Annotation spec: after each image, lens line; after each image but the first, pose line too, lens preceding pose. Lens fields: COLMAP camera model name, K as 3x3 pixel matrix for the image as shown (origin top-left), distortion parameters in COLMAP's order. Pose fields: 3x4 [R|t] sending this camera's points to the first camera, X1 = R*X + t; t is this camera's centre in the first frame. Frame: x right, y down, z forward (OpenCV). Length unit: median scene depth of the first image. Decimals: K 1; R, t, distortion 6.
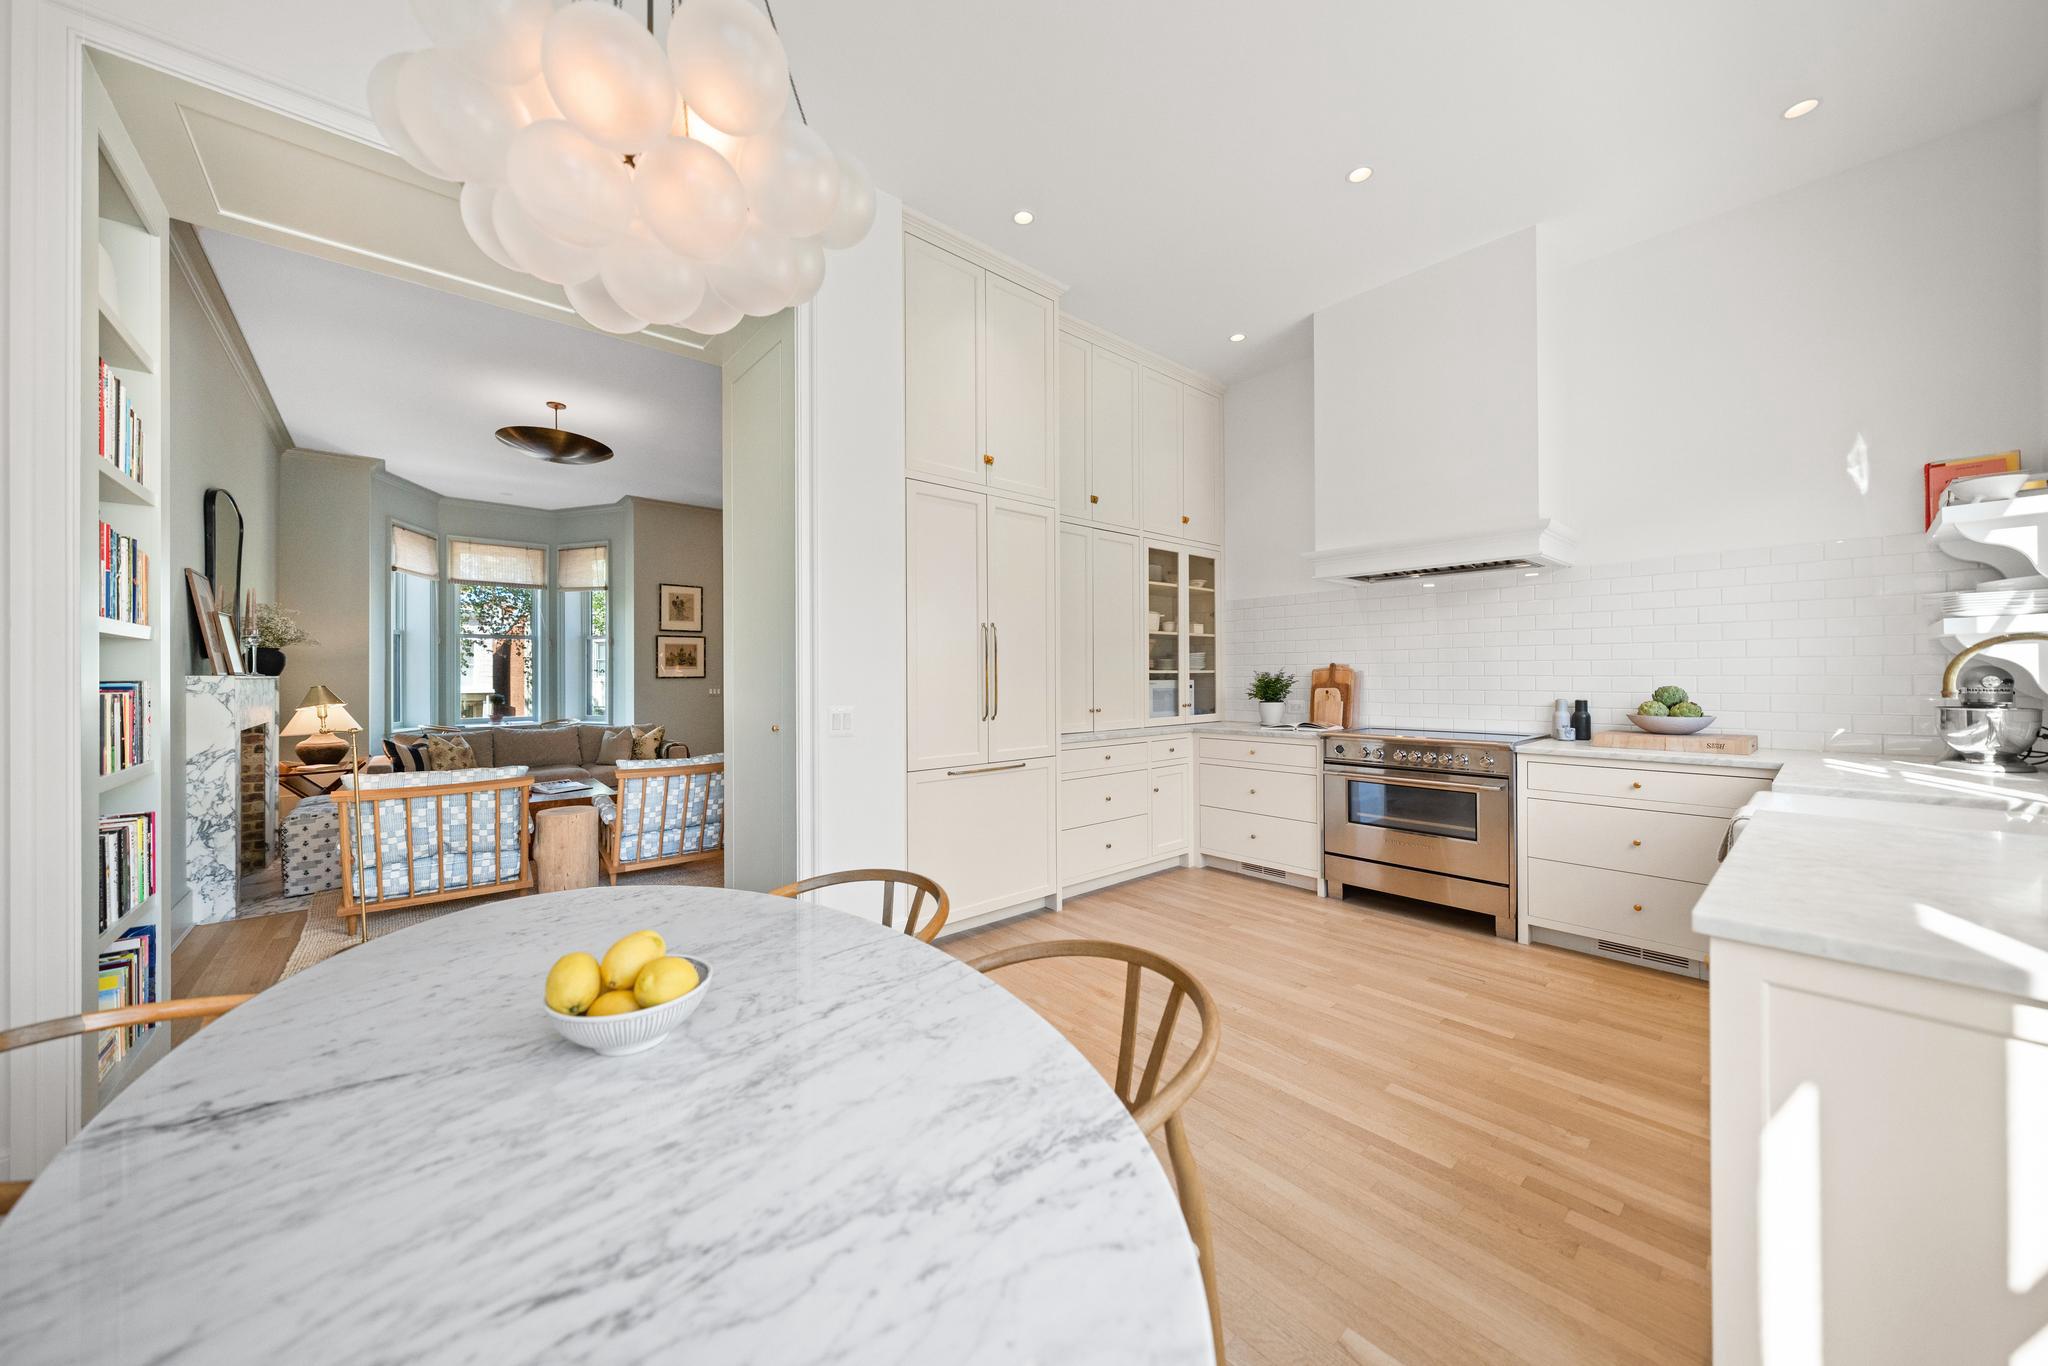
lens RADIAL K [[716.6, 0, 1033.6], [0, 716.6, 675.0], [0, 0, 1]] dist [-0.007939, 0.000479]
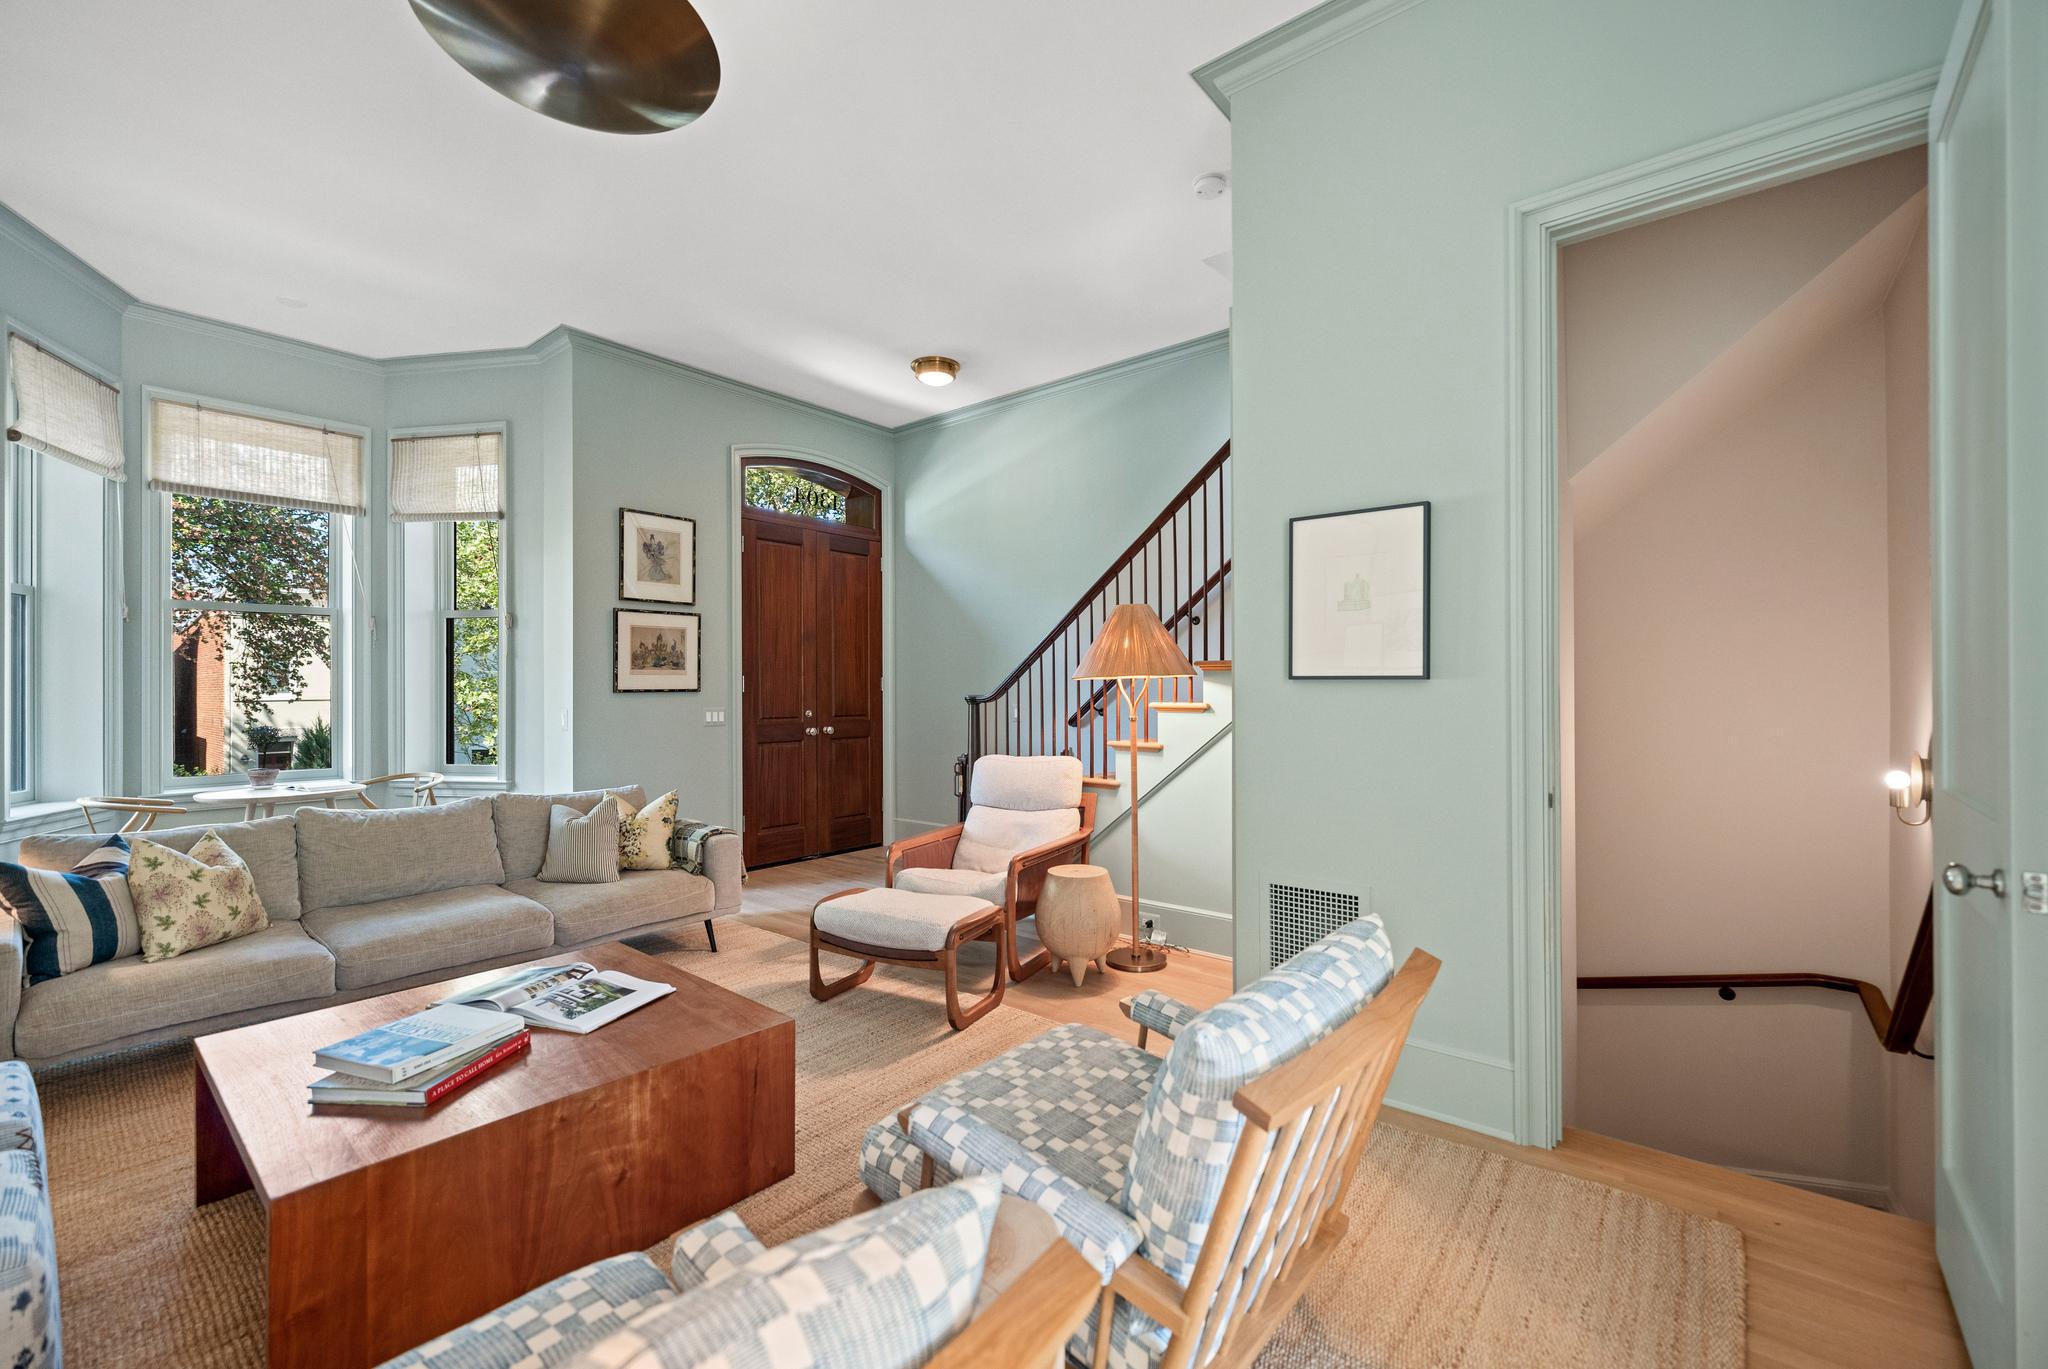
lens RADIAL K [[854.6, 0, 1026.4], [0, 854.6, 689.4], [0, 0, 1]] dist [0.000810, -0.000013]
pose [[0.988608, -0.000907, 0.150513, -0.391345], [0.001096, 0.999999, -0.001174, 0.003989], [-0.150512, 0.001325, 0.988607, 0.419645]]
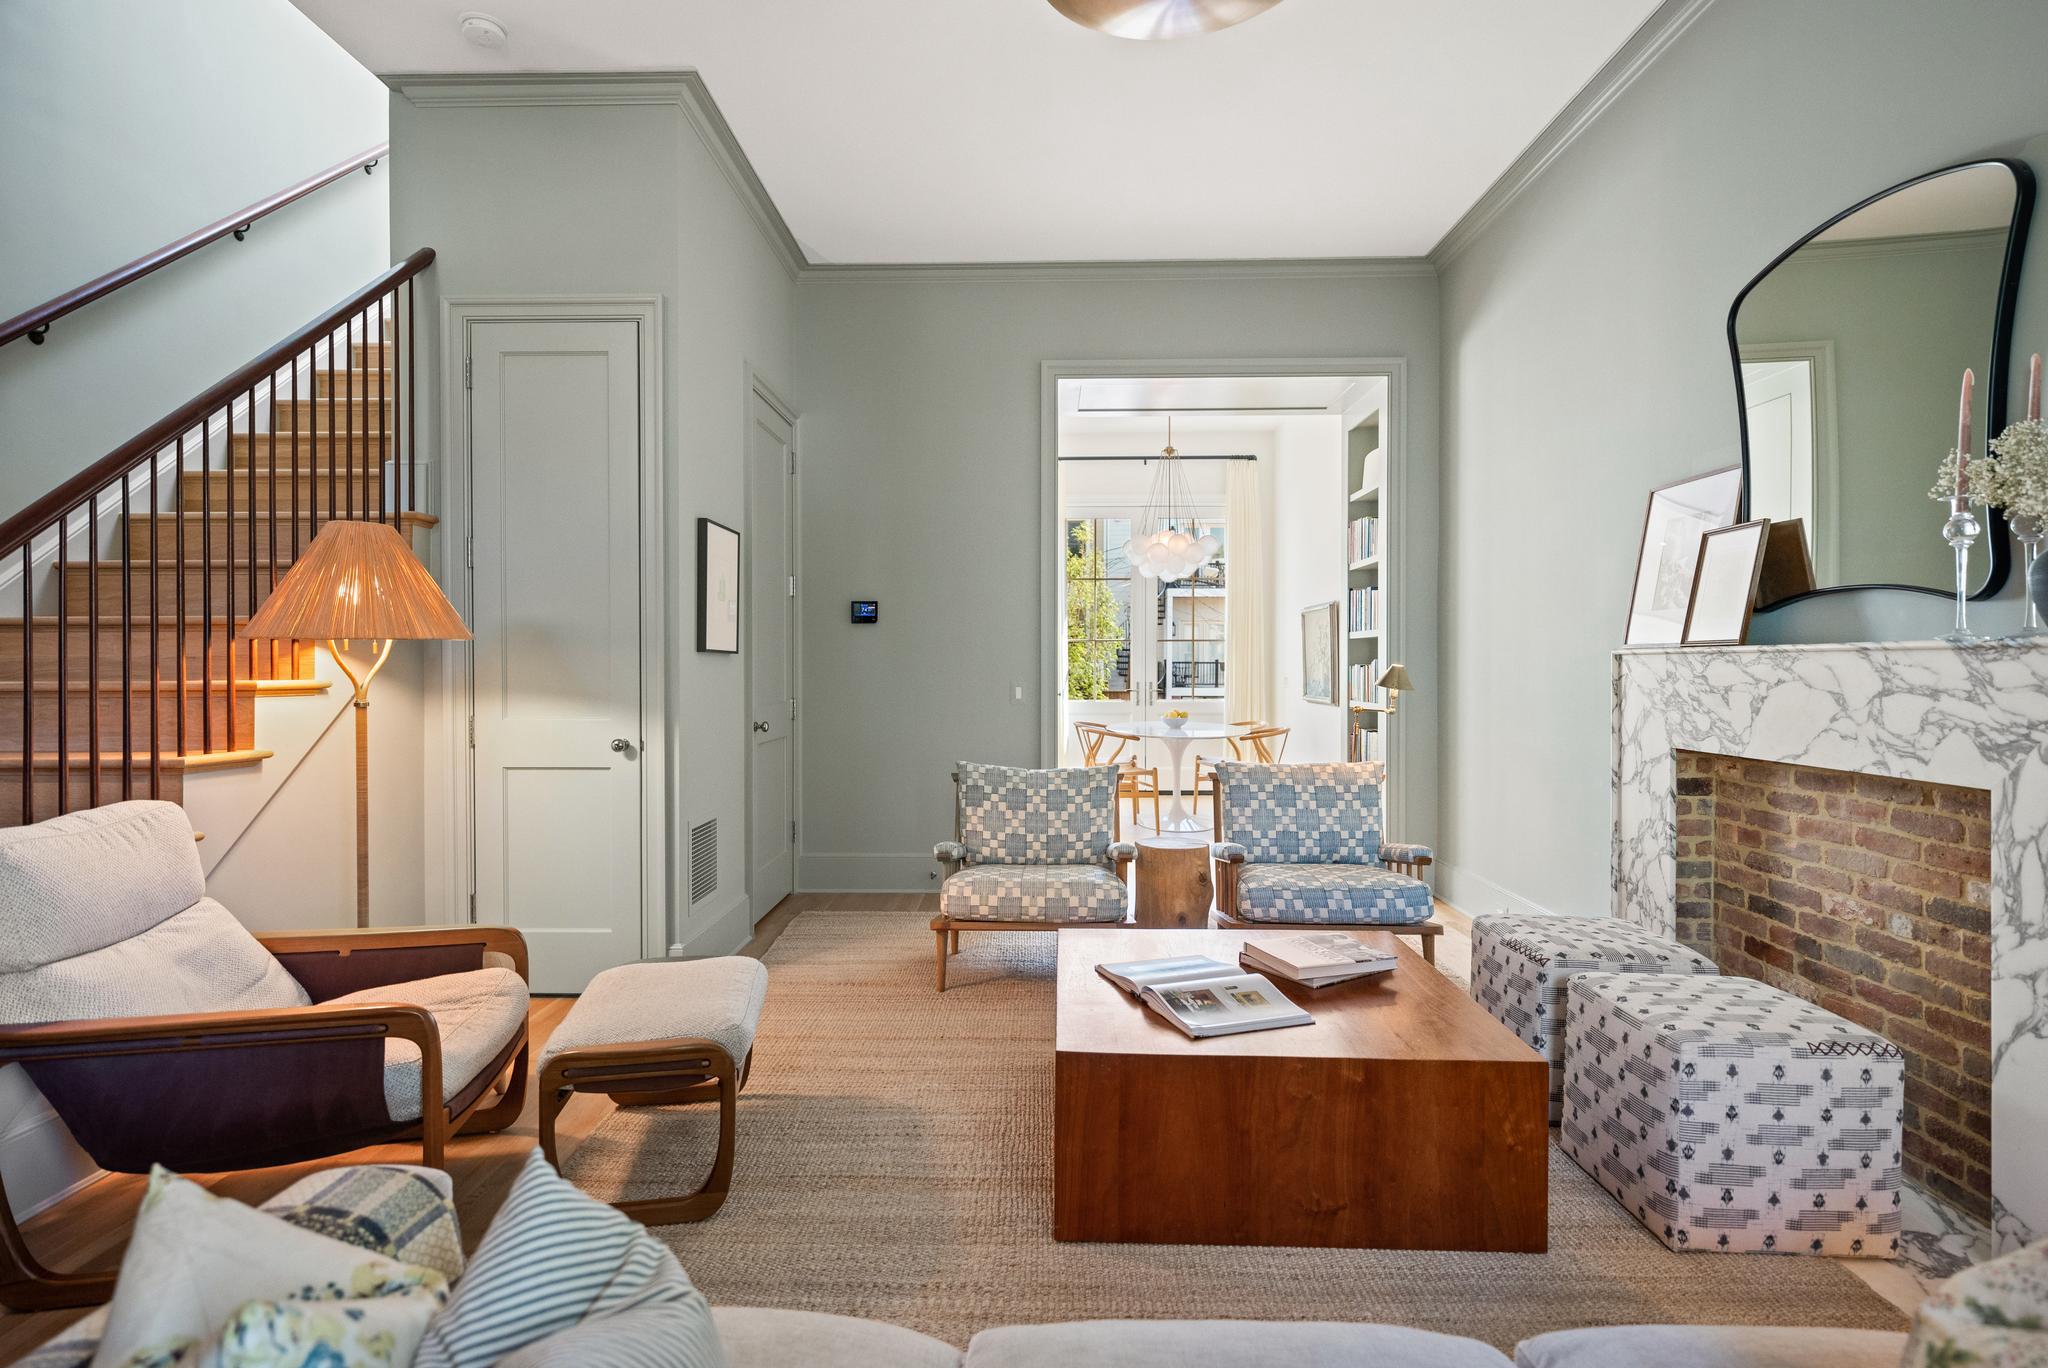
lens RADIAL K [[1012.5, 0, 1026.5], [0, 1012.5, 672.3], [0, 0, 1]] dist [-0.001966, -0.000133]
pose [[-0.738500, -0.001515, 0.674251, -0.715551], [0.003491, 0.999975, 0.006071, 0.007727], [-0.674244, 0.006837, -0.738477, 1.076957]]
